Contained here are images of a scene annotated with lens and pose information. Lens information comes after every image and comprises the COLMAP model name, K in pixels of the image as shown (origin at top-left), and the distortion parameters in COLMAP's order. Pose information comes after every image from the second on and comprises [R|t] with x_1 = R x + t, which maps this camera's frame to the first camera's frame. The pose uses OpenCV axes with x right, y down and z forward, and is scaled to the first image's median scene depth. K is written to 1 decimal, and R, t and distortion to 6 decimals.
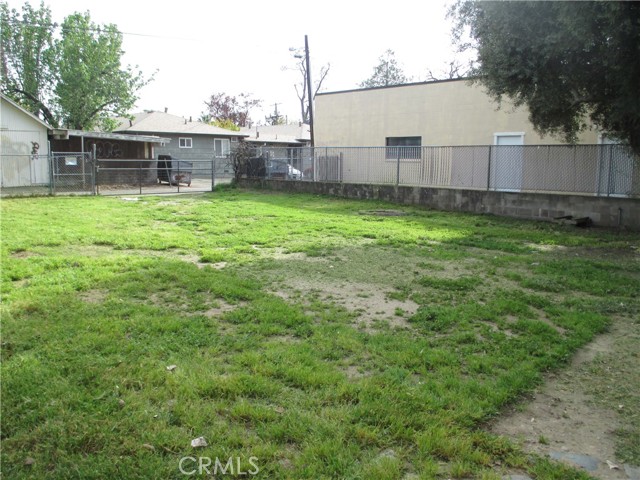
lens RADIAL K [[533.2, 0, 320.5], [0, 533.2, 239.5], [0, 0, 1]] dist [-0.030532, -0.001715]
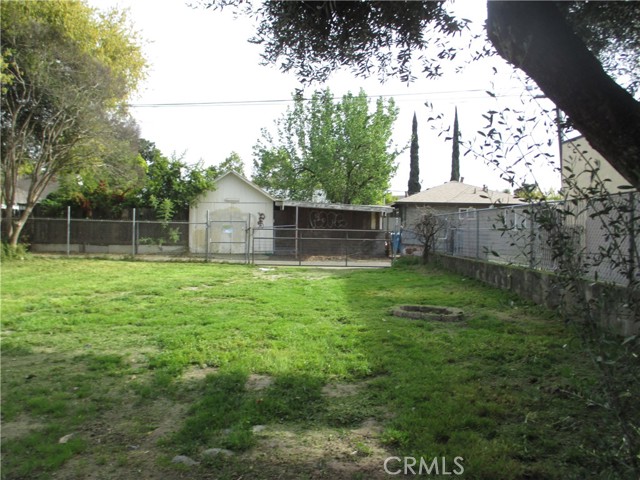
lens RADIAL K [[533.2, 0, 326.6], [0, 533.2, 234.1], [0, 0, 1]] dist [-0.030532, -0.001715]
pose [[0.744061, 0.000709, -0.668111, 0.266402], [-0.104882, 0.987725, -0.115756, -0.032551], [0.659828, 0.156203, 0.735002, 0.303040]]
